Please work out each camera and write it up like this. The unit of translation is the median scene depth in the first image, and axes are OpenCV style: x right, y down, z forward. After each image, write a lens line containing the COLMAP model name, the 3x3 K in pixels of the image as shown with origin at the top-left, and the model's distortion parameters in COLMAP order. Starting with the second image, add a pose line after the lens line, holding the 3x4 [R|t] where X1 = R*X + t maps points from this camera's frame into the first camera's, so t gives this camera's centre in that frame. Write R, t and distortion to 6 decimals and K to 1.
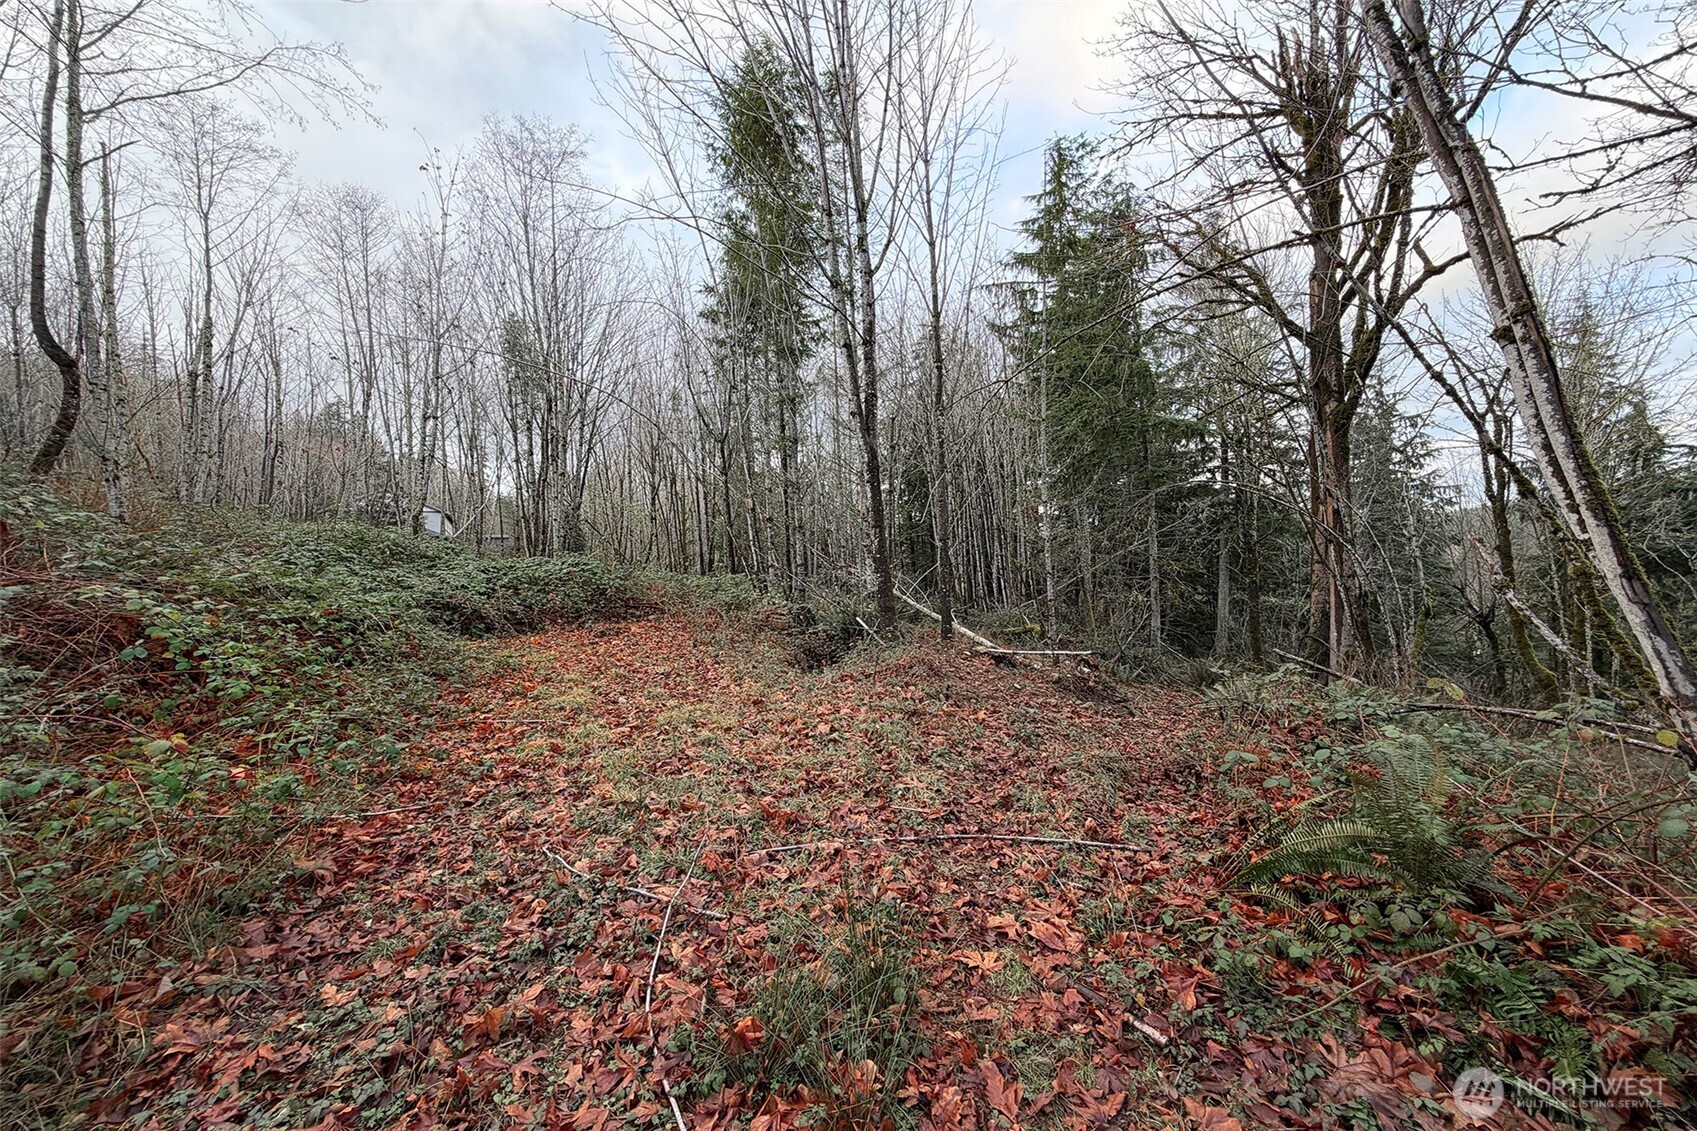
lens RADIAL K [[688.0, 0, 848.5], [0, 688.0, 565.5], [0, 0, 1]] dist [0.017947, 0.000087]
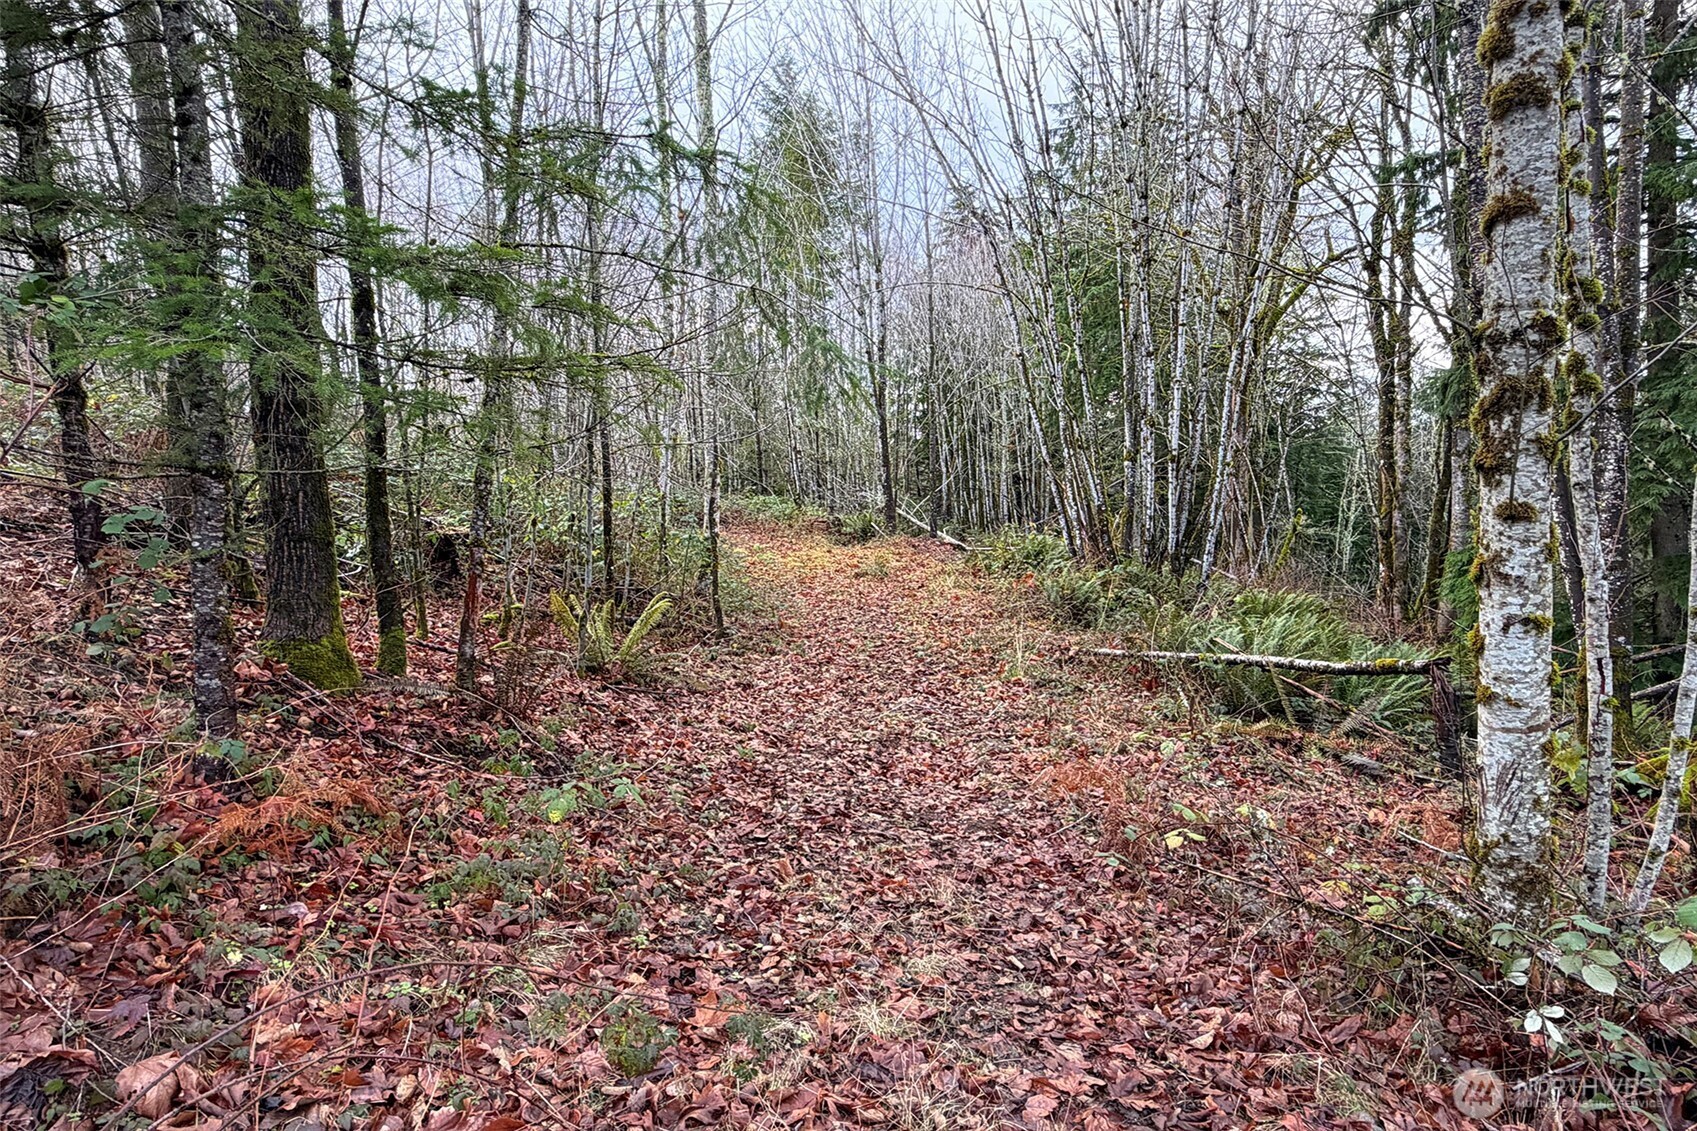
lens RADIAL K [[1079.5, 0, 848.5], [0, 1079.5, 565.5], [0, 0, 1]] dist [0.000372, 0.000054]
pose [[0.999913, 0.012463, 0.004389, -0.039474], [-0.012750, 0.997260, 0.072871, -0.005057], [-0.003469, -0.072921, 0.997332, -1.158285]]
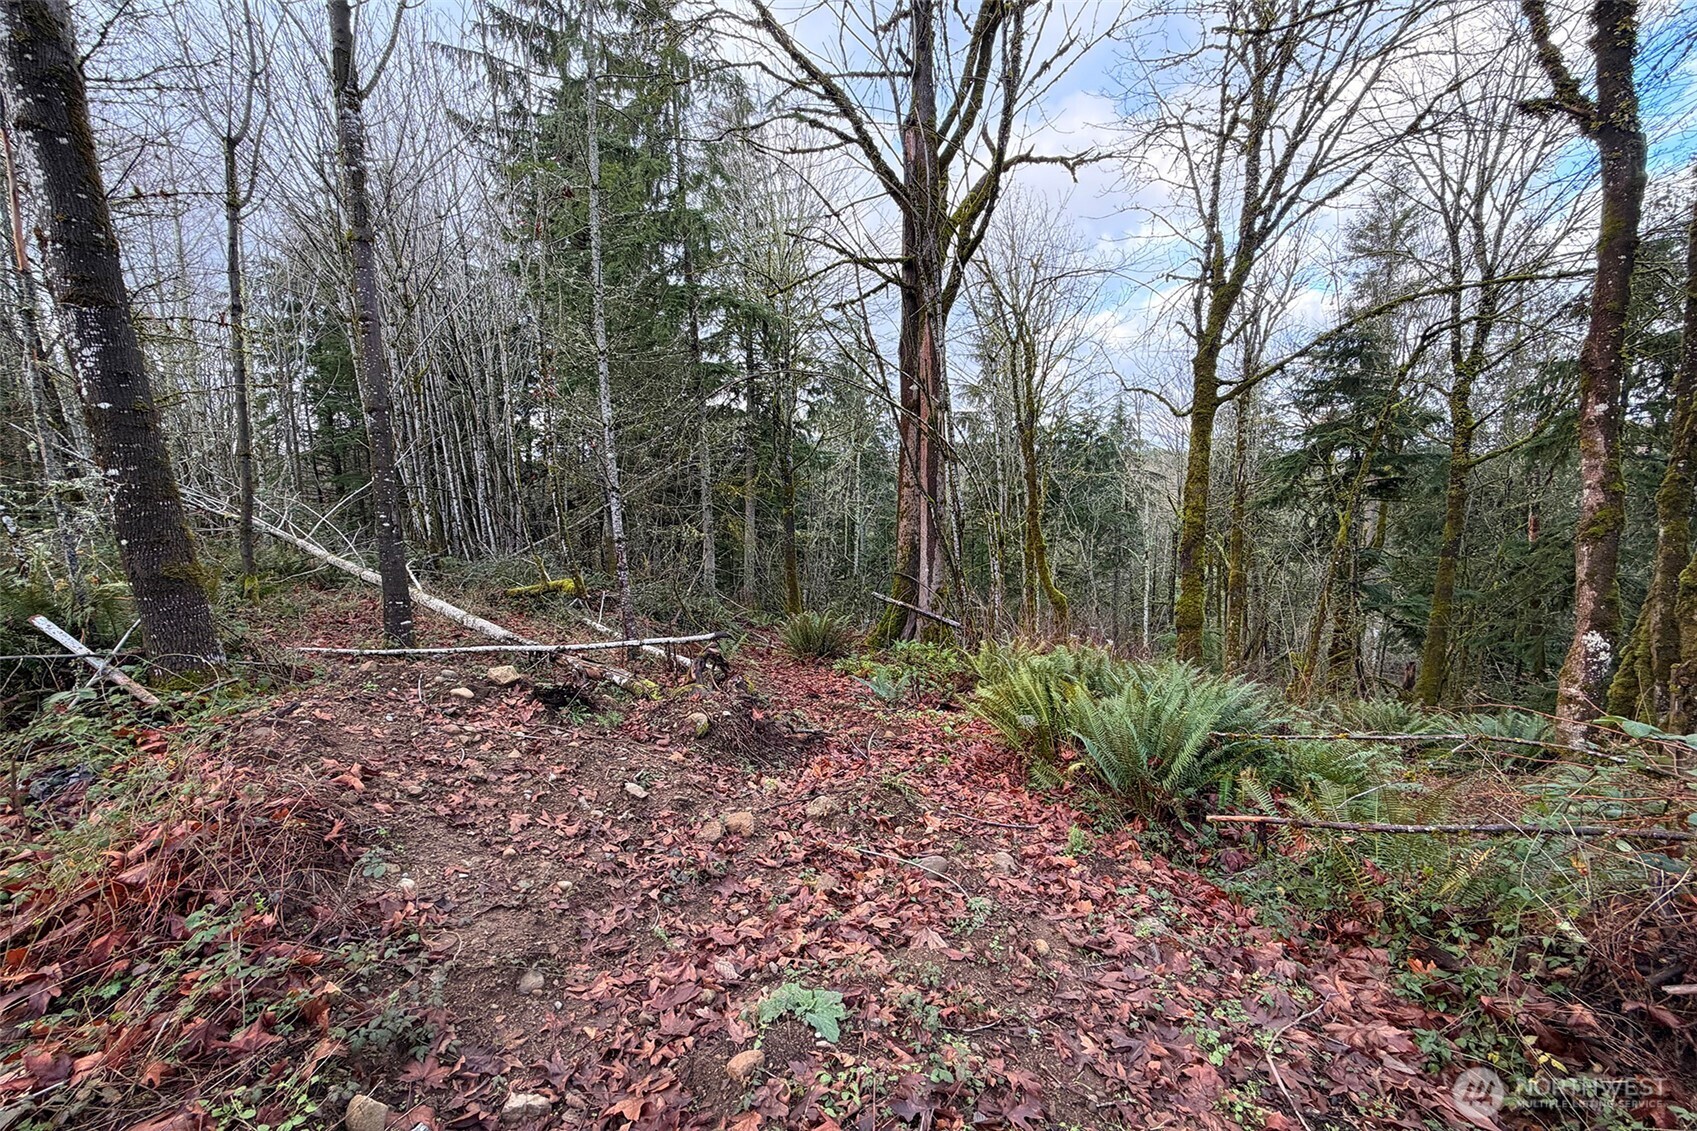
lens RADIAL K [[688.0, 0, 848.5], [0, 688.0, 565.5], [0, 0, 1]] dist [0.017947, 0.000087]
pose [[0.754049, -0.055353, 0.654482, 0.061074], [-0.006602, 0.995753, 0.091823, 0.014645], [-0.656785, -0.073560, 0.750481, 0.408507]]
